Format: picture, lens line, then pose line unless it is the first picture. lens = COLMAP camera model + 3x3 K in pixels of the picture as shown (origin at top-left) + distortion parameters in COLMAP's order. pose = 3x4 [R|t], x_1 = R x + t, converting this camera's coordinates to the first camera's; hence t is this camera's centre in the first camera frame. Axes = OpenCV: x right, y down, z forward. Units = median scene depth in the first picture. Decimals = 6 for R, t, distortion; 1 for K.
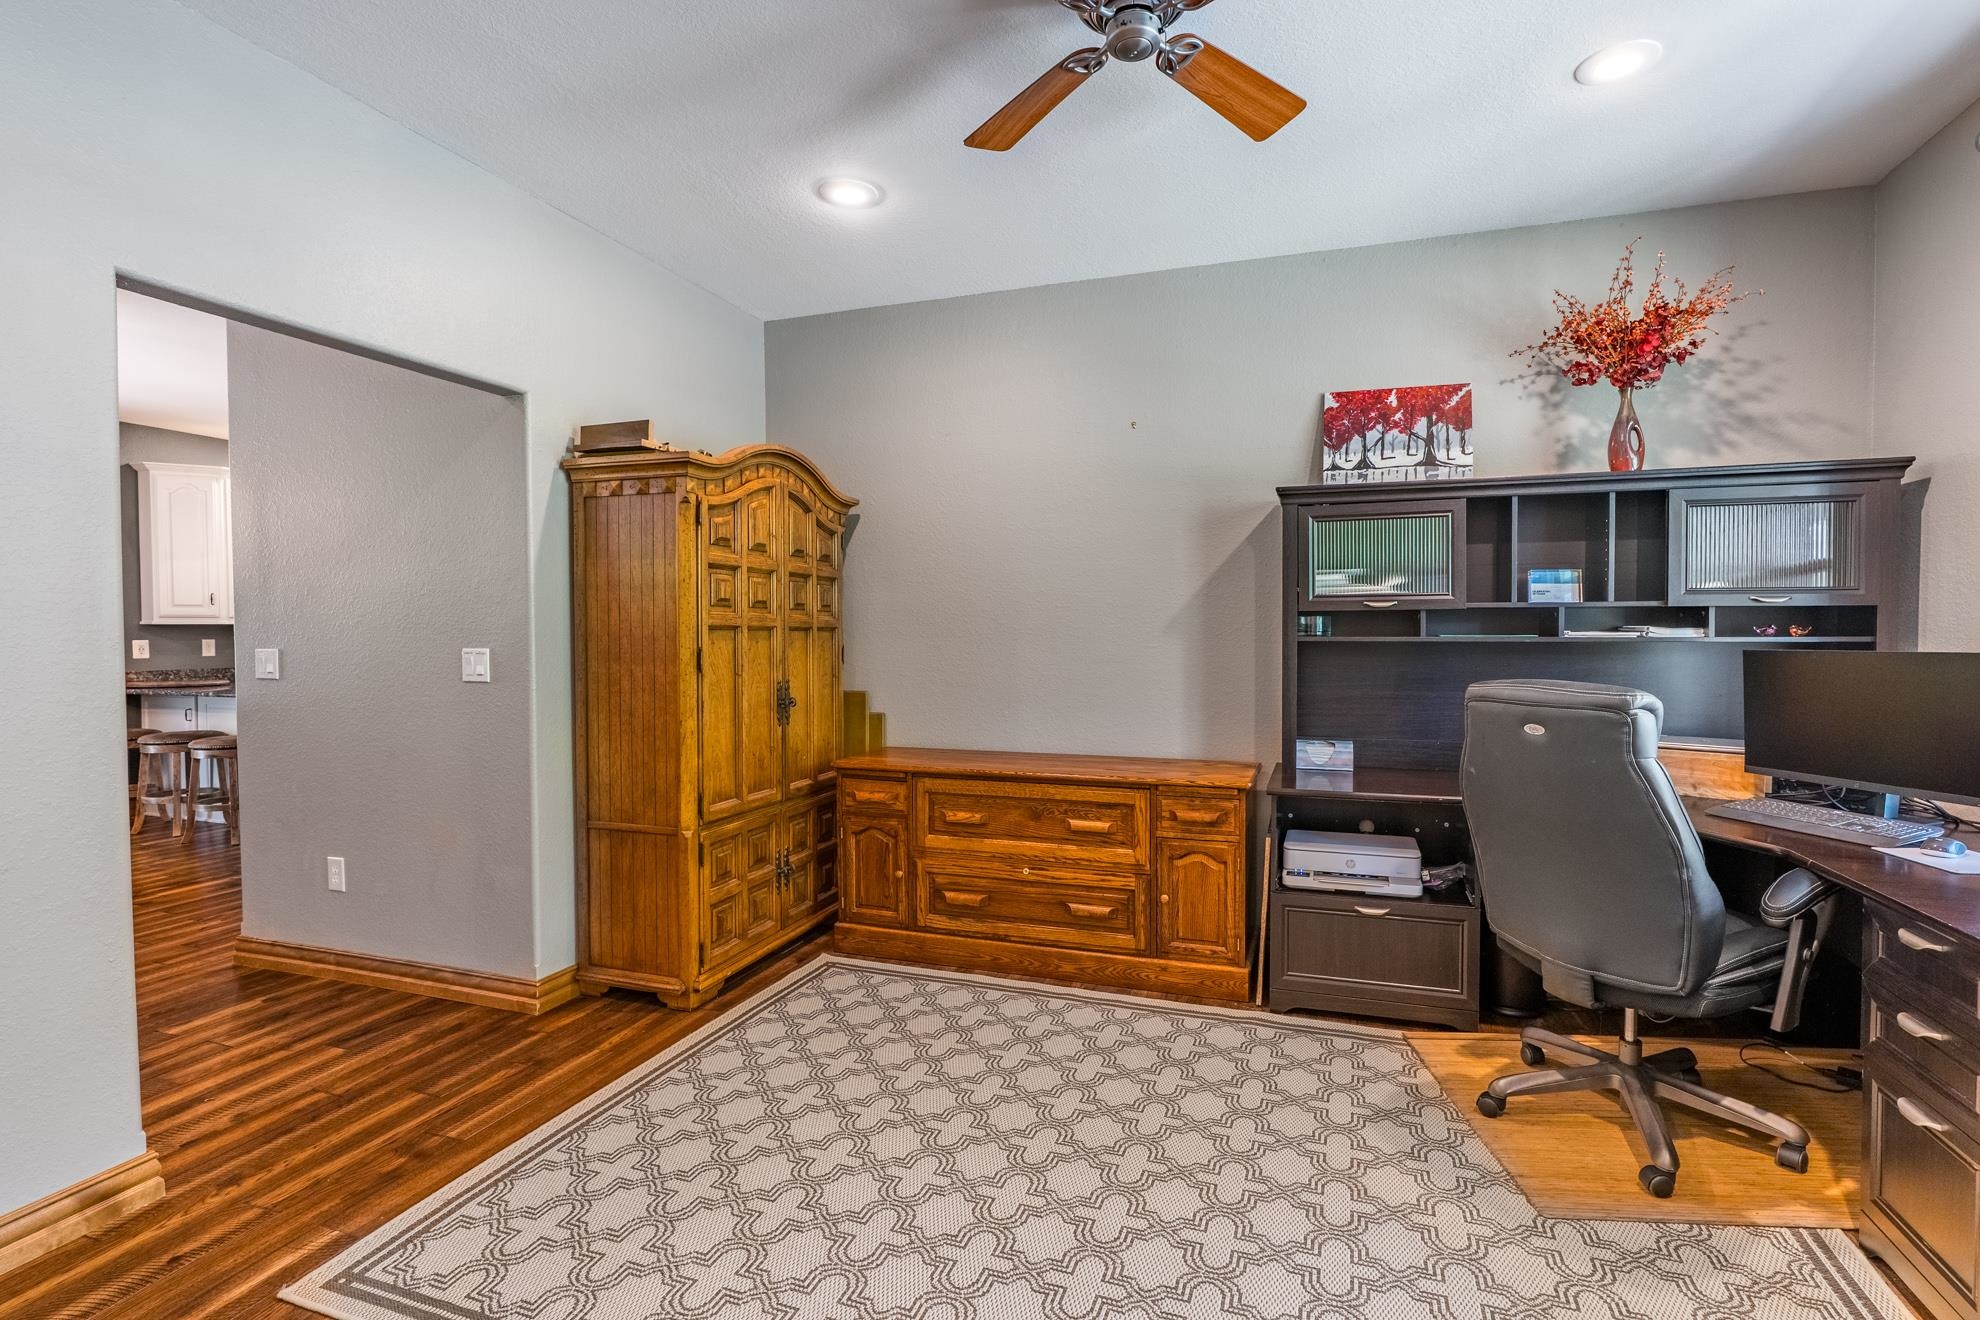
lens RADIAL K [[909.6, 0, 1036.2], [0, 909.6, 658.0], [0, 0, 1]] dist [-0.012461, 0.003650]
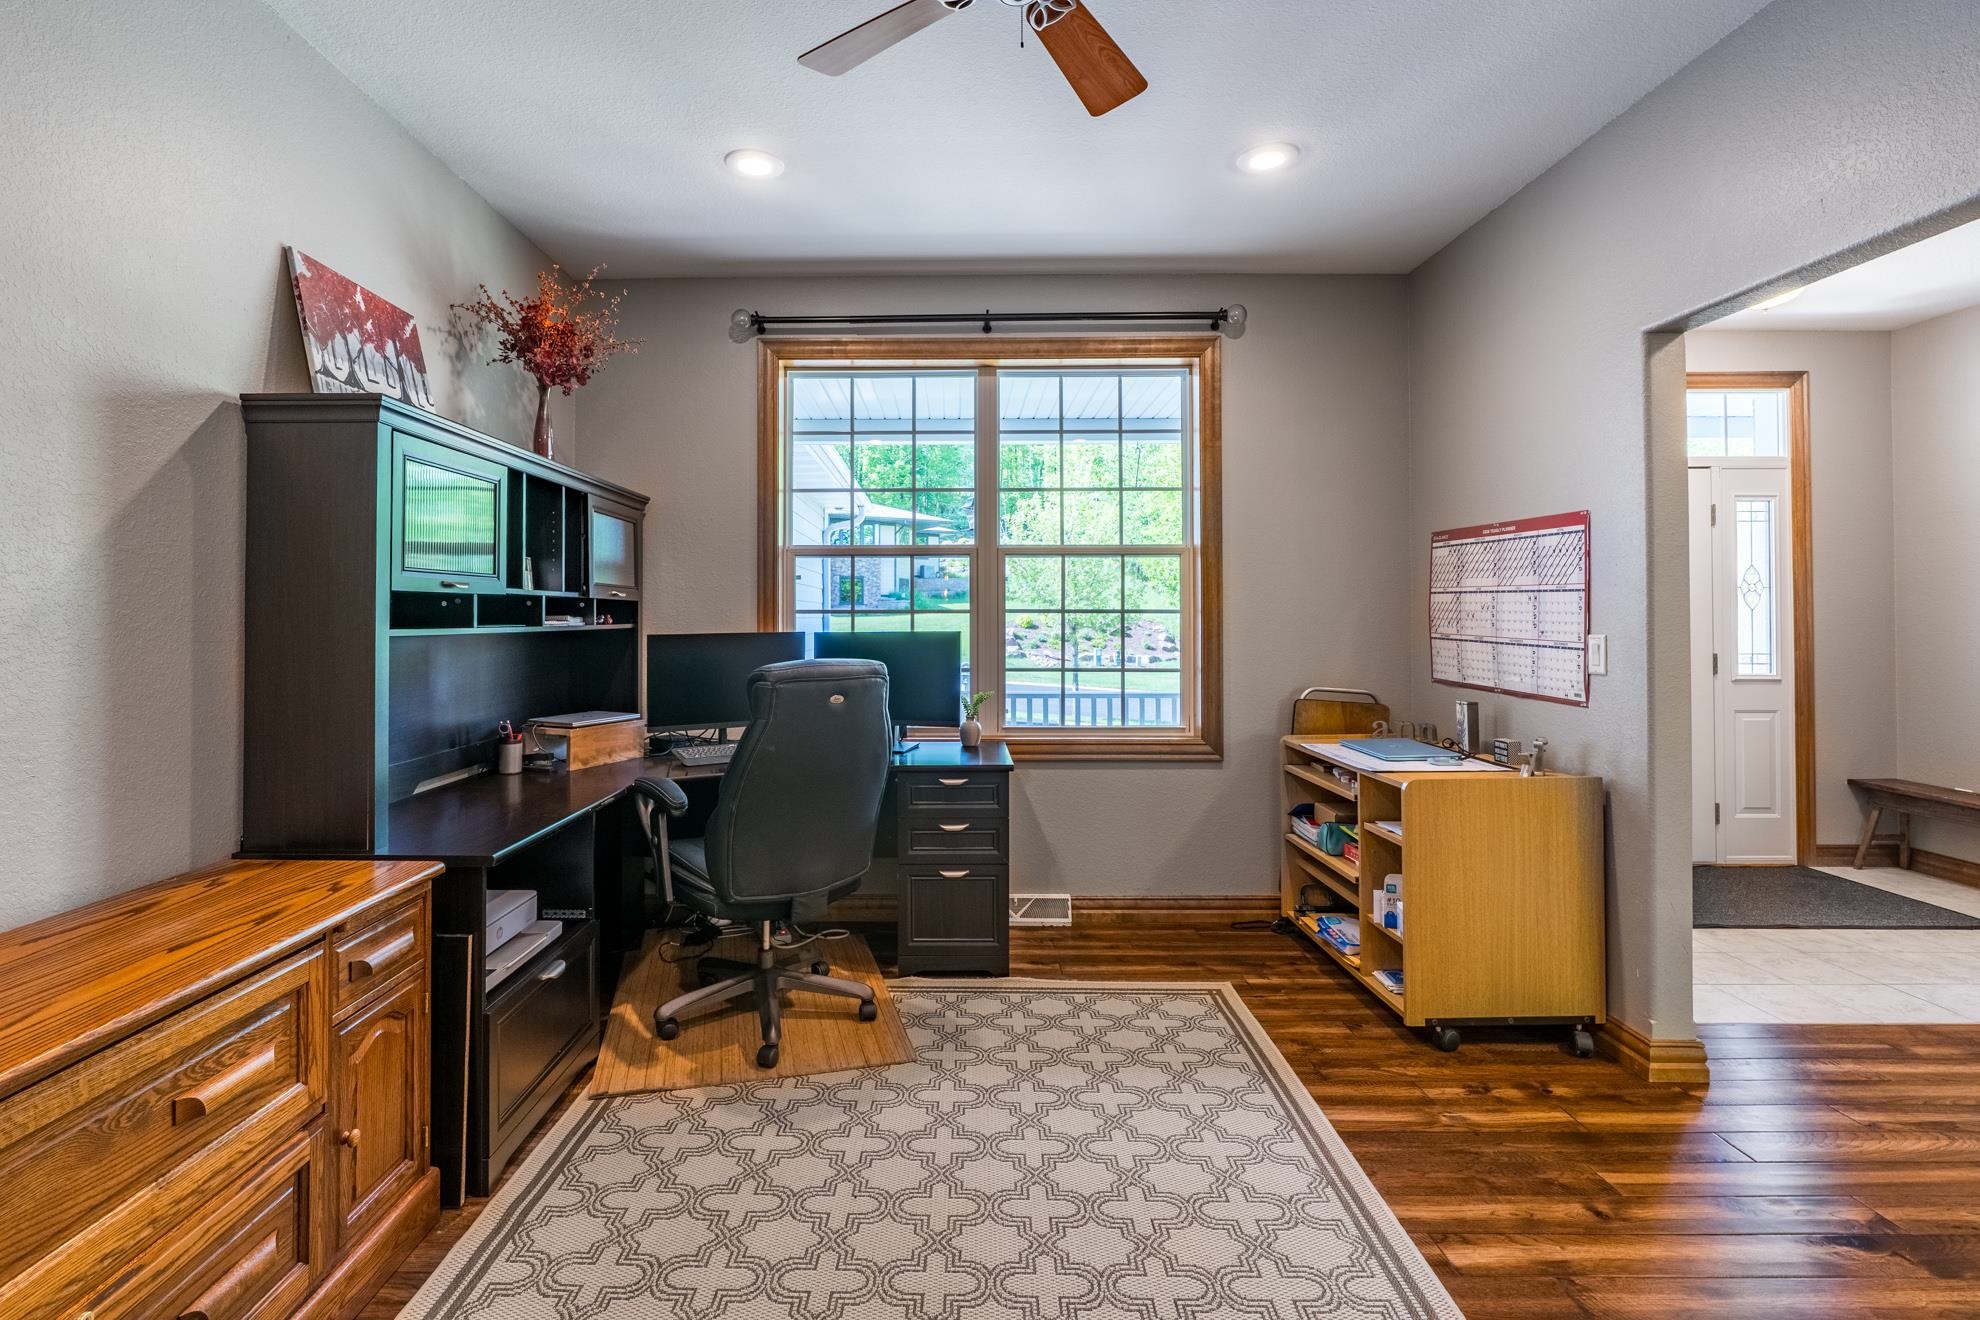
lens RADIAL K [[909.6, 0, 949.6], [0, 909.6, 603.7], [0, 0, 1]] dist [-0.012461, 0.003650]
pose [[-0.288246, 0.016013, 0.957423, -0.464049], [0.031559, 0.999476, -0.007216, -0.025294], [-0.957036, 0.028135, -0.288600, 0.831376]]
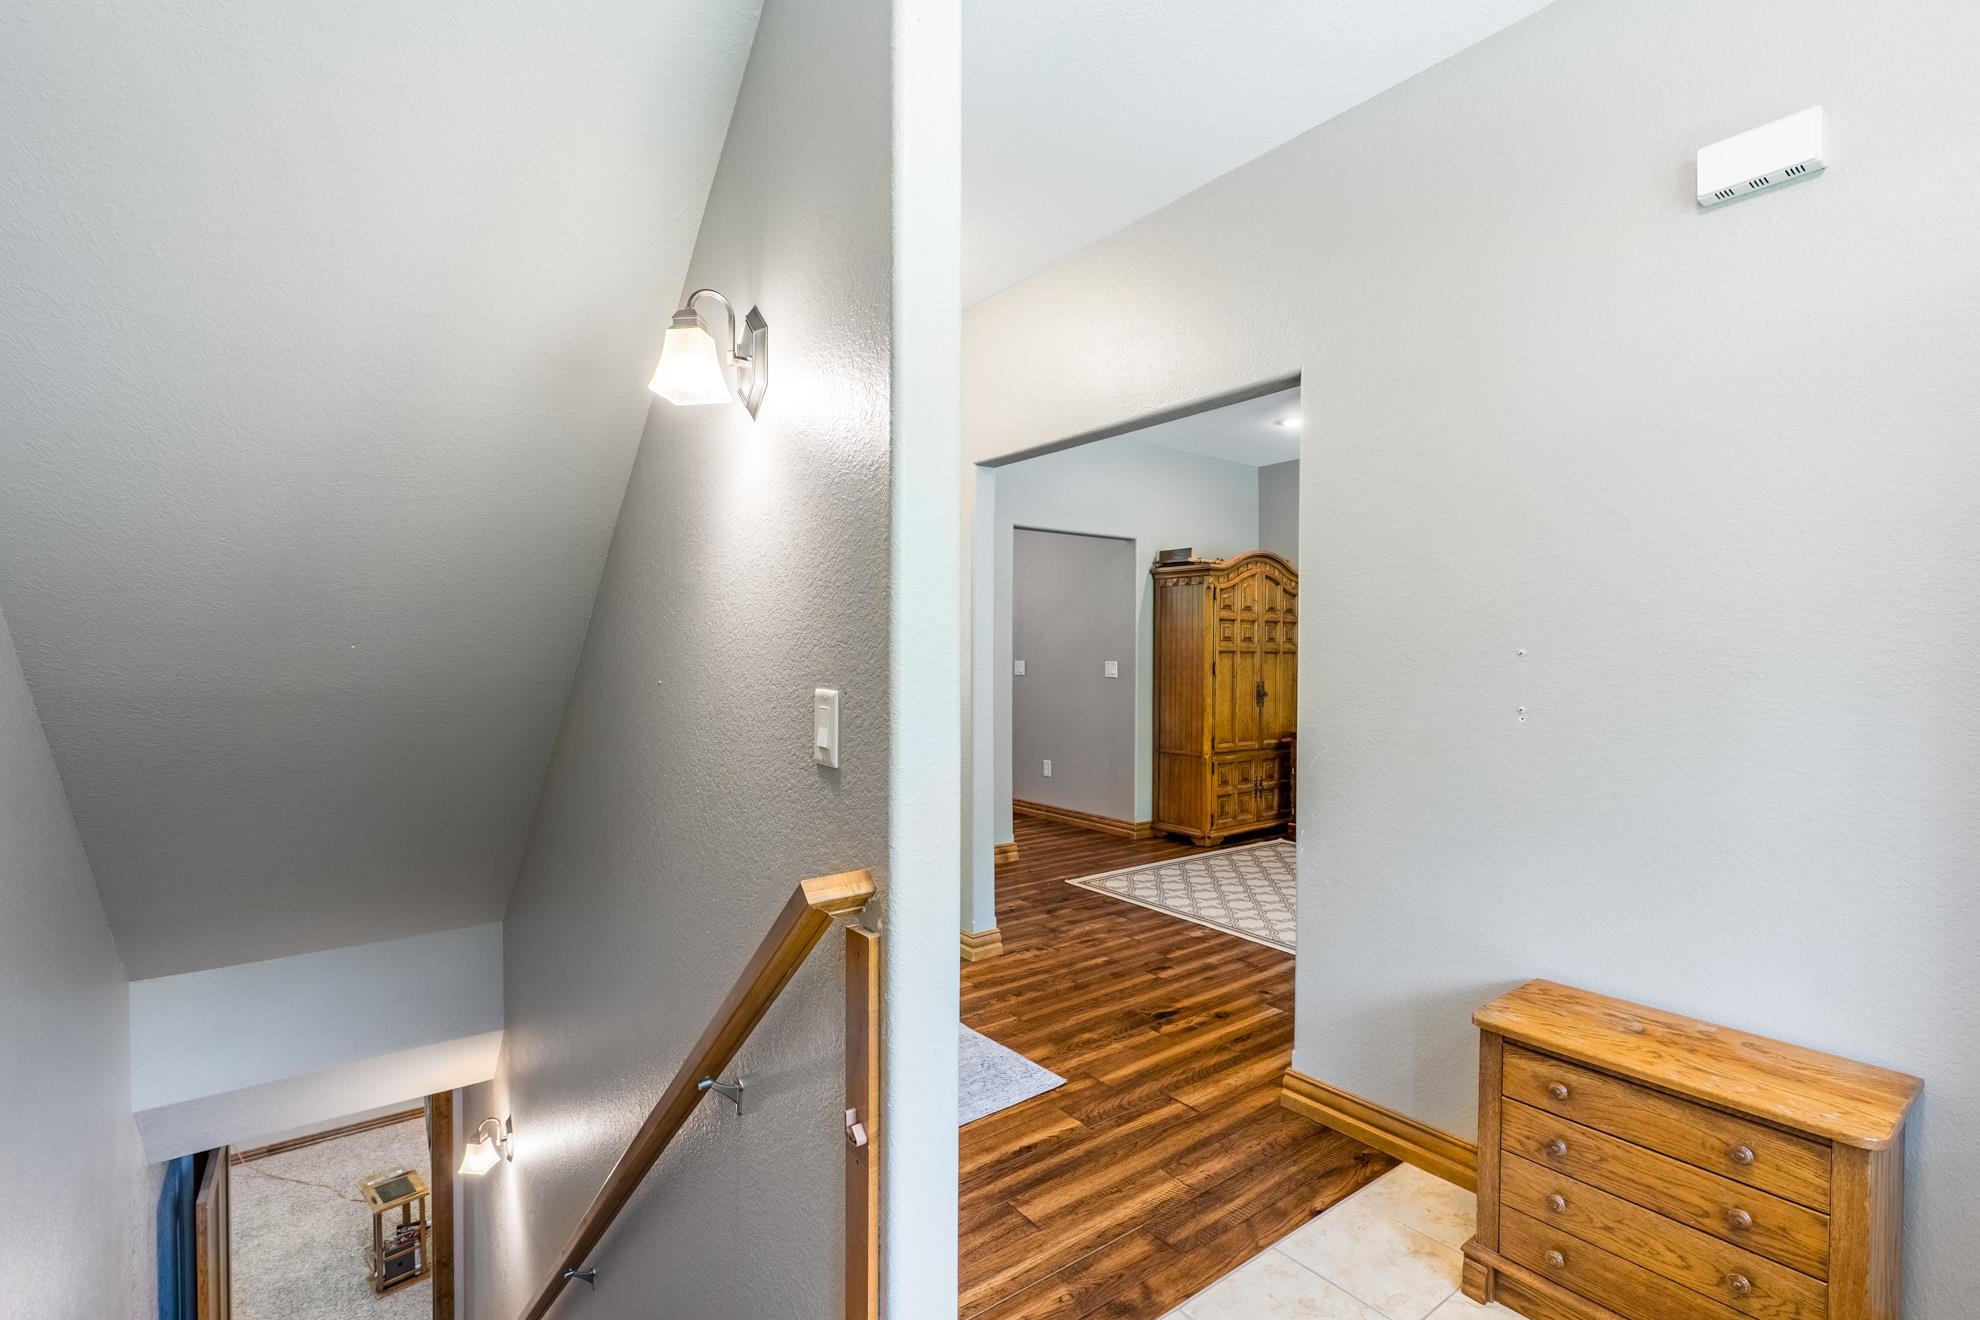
lens RADIAL K [[909.6, 0, 996.5], [0, 909.6, 661.0], [0, 0, 1]] dist [-0.012461, 0.003650]
pose [[0.817873, 0.009205, -0.575325, 0.353402], [-0.021226, 0.999674, -0.014181, 0.022508], [0.575007, 0.023810, 0.817802, -0.827255]]
